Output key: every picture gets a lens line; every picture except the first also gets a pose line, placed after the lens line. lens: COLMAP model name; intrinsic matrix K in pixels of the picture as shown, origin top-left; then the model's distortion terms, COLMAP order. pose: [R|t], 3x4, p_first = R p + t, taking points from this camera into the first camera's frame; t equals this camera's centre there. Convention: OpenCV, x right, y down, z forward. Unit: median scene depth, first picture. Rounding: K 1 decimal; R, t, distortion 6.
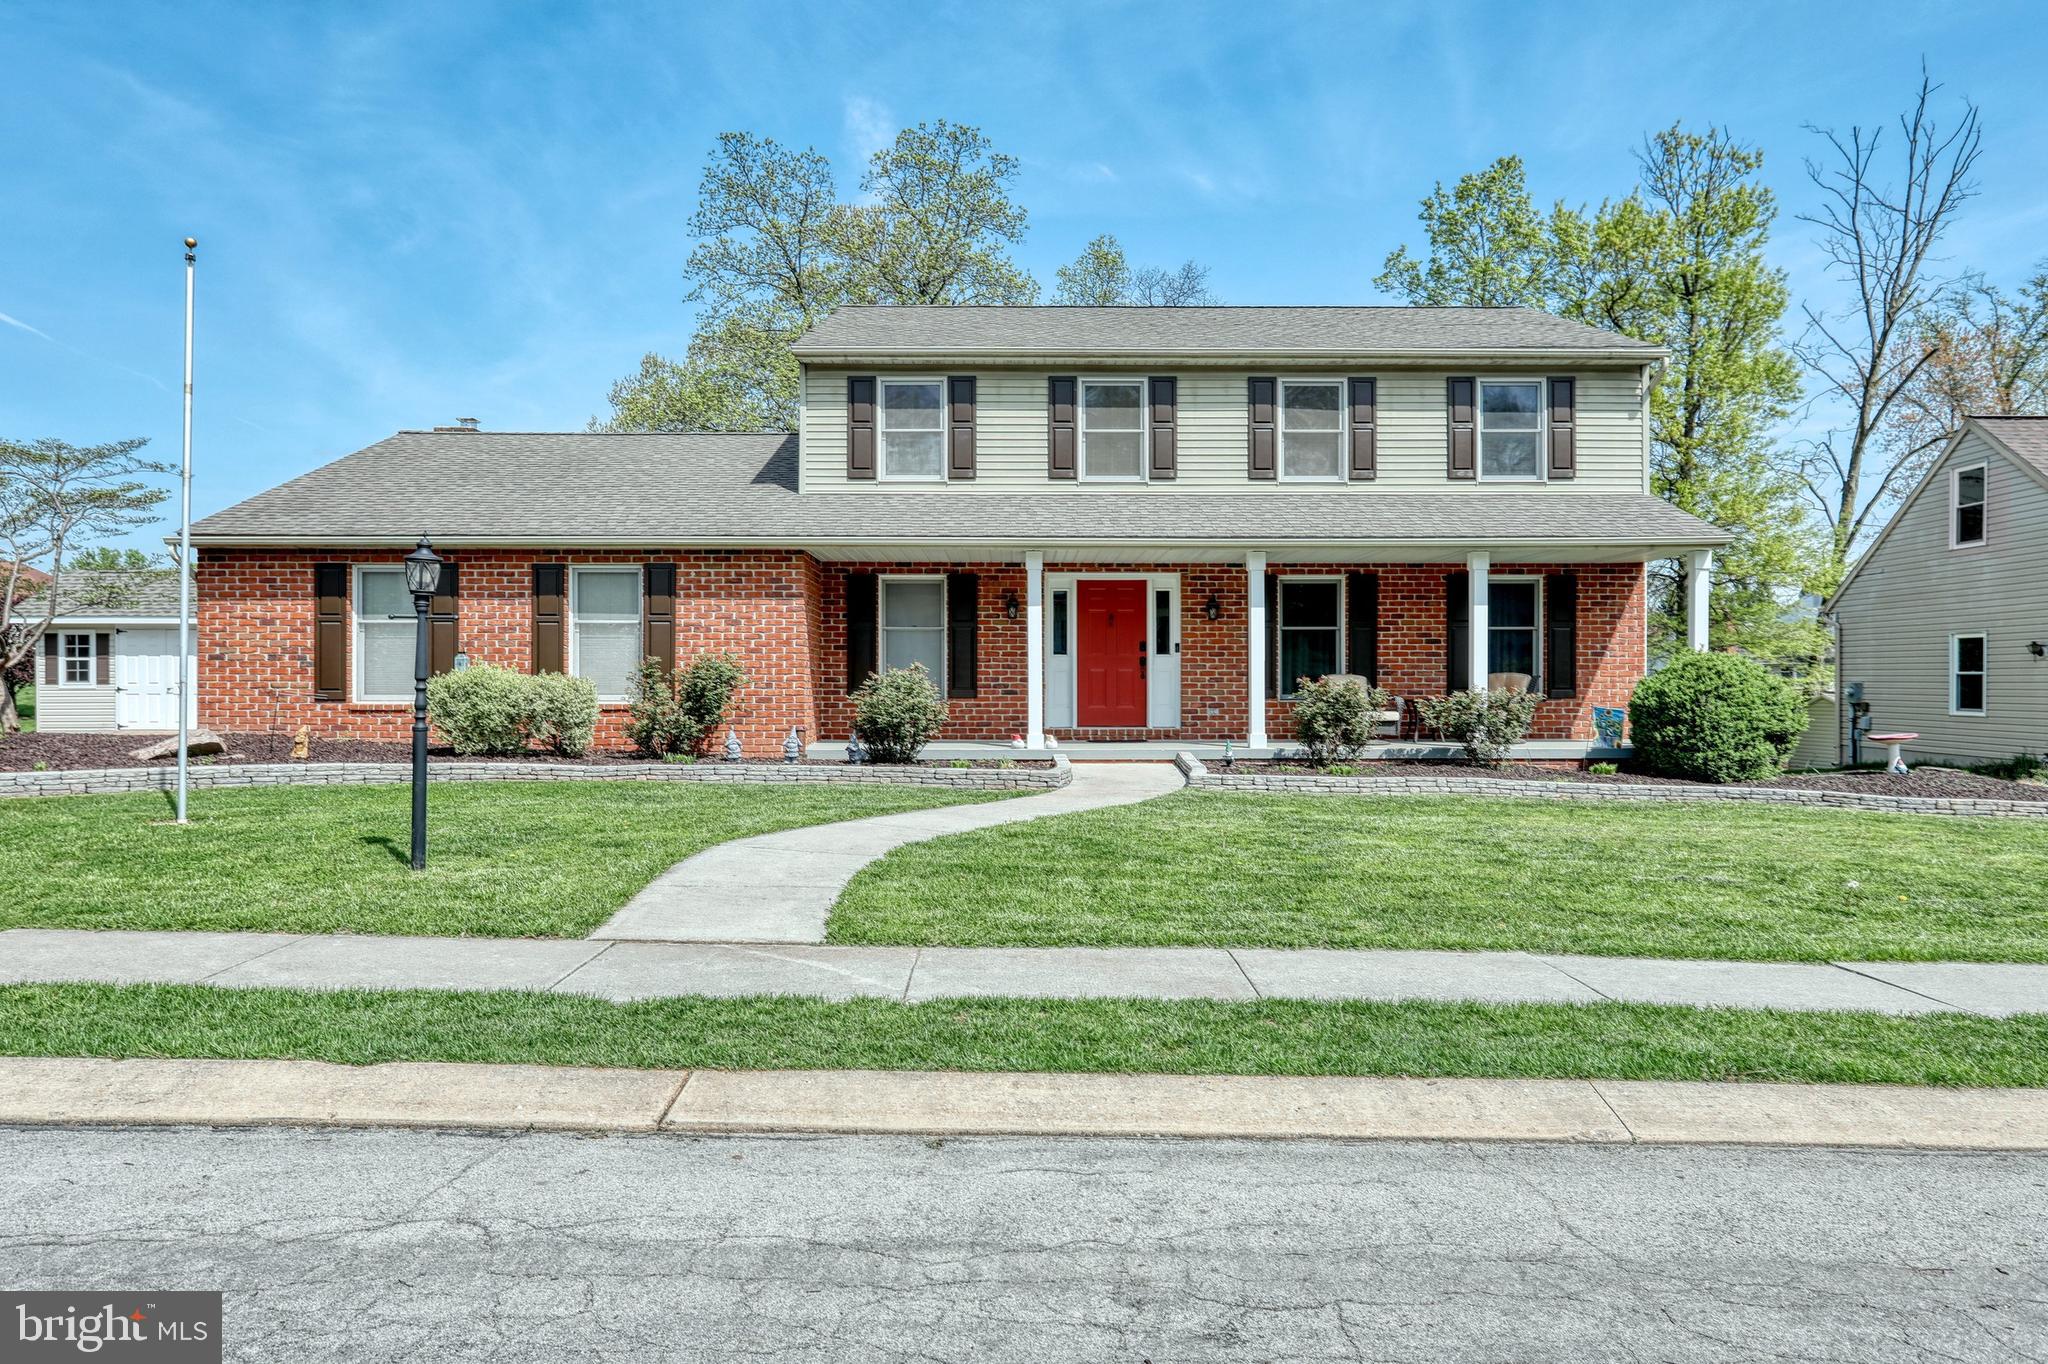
lens RADIAL K [[1324.7, 0, 1021.7], [0, 1324.7, 677.9], [0, 0, 1]] dist [0.001832, 0.002818]
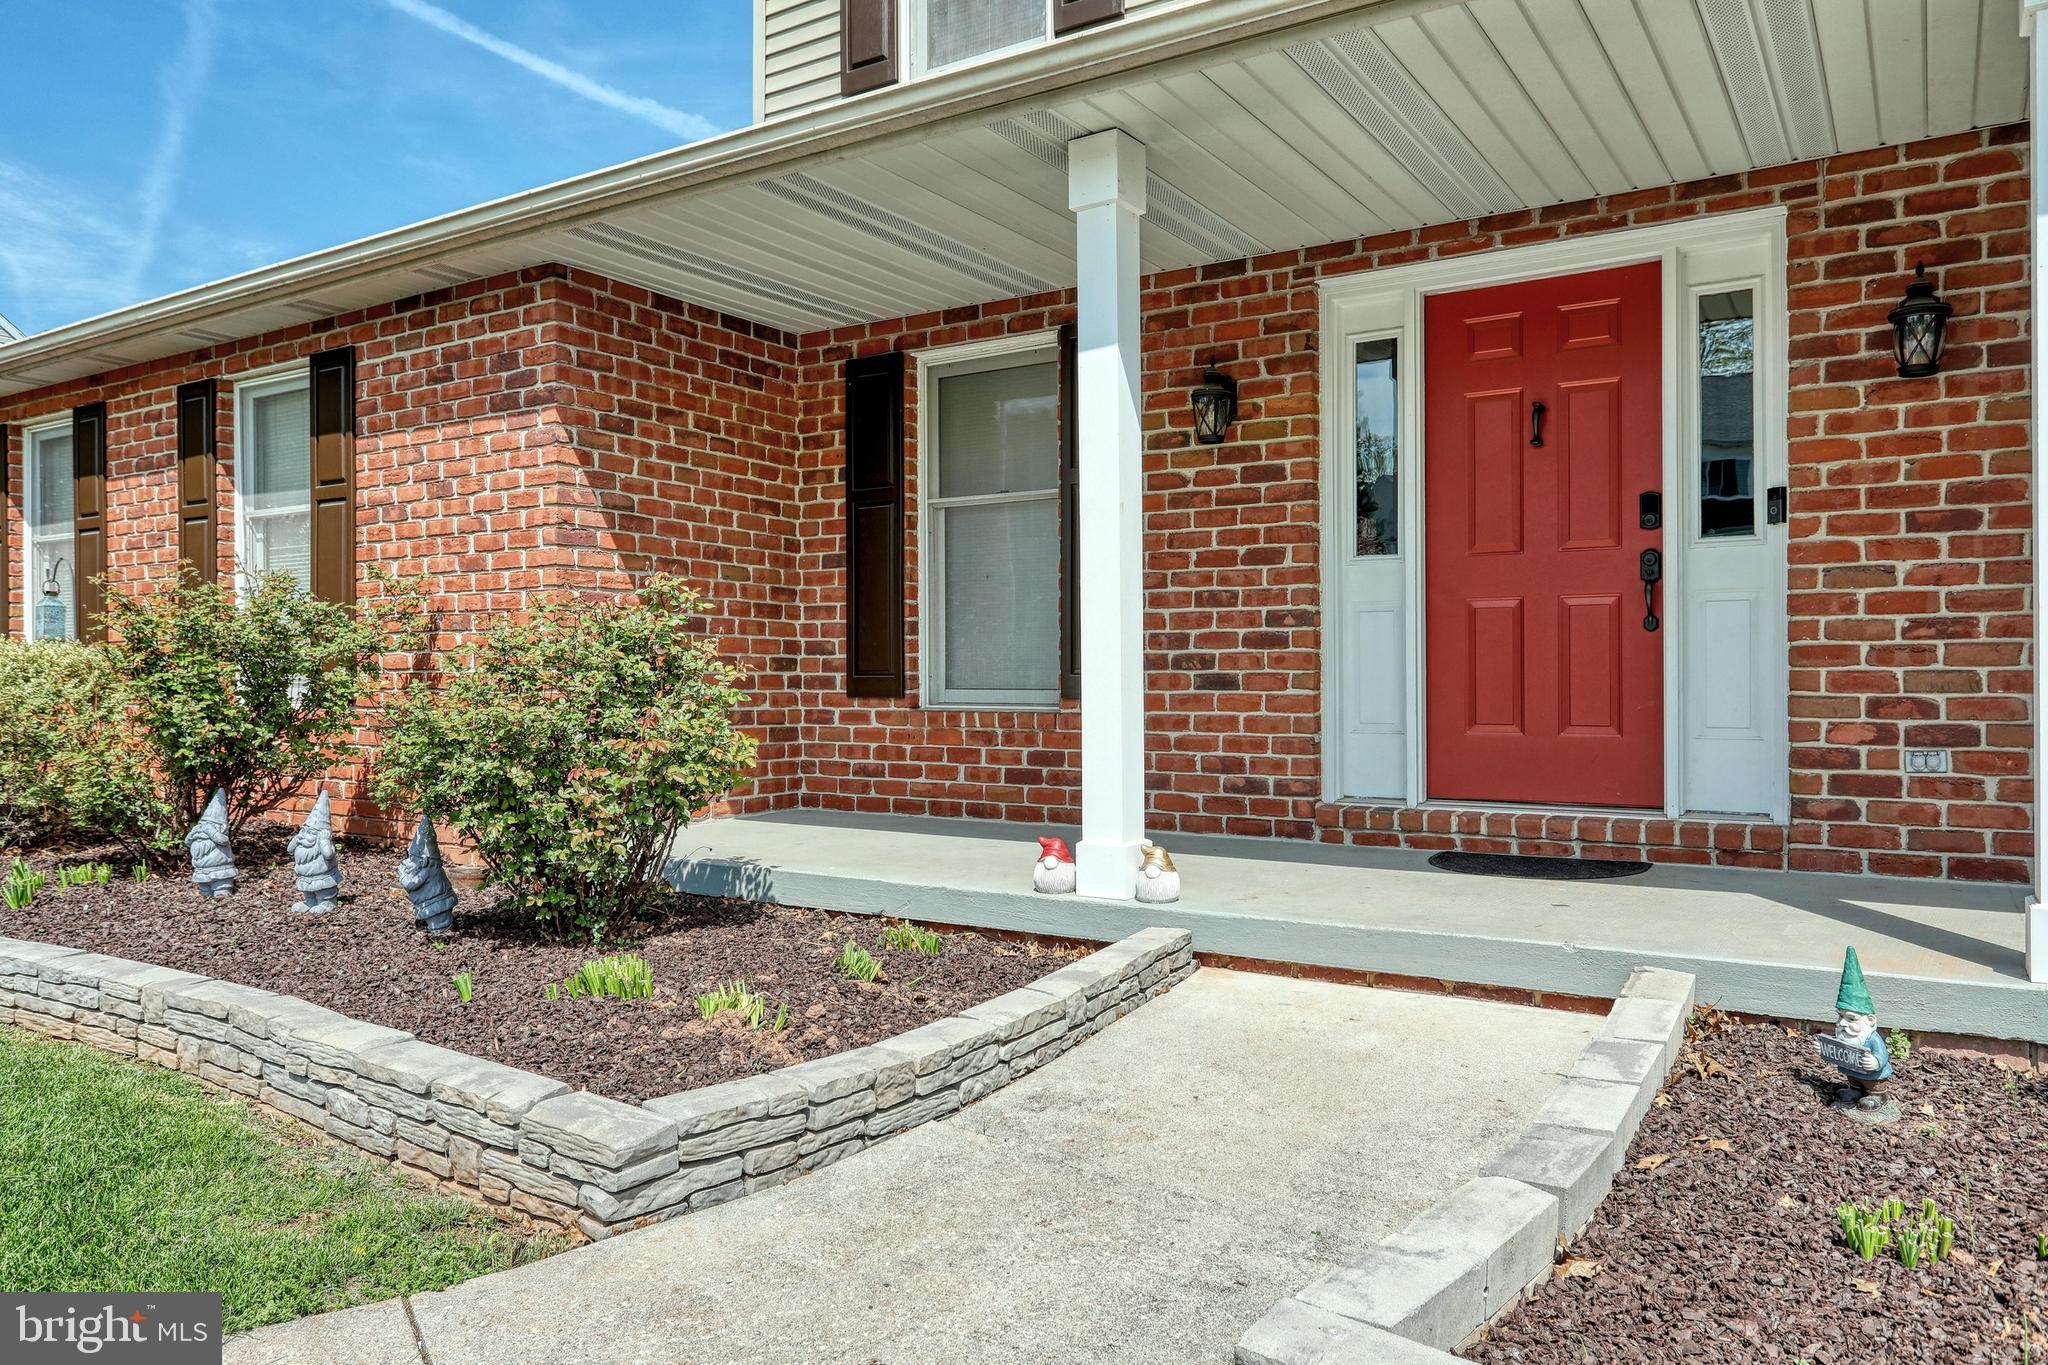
lens RADIAL K [[1736.2, 0, 1024.9], [0, 1736.2, 683.5], [0, 0, 1]] dist [0.018530, 0.004600]
pose [[0.890038, -0.000117, -0.455887, 0.142133], [0.004371, 0.999956, 0.008278, 0.008038], [0.455866, -0.009360, 0.889999, 0.639623]]
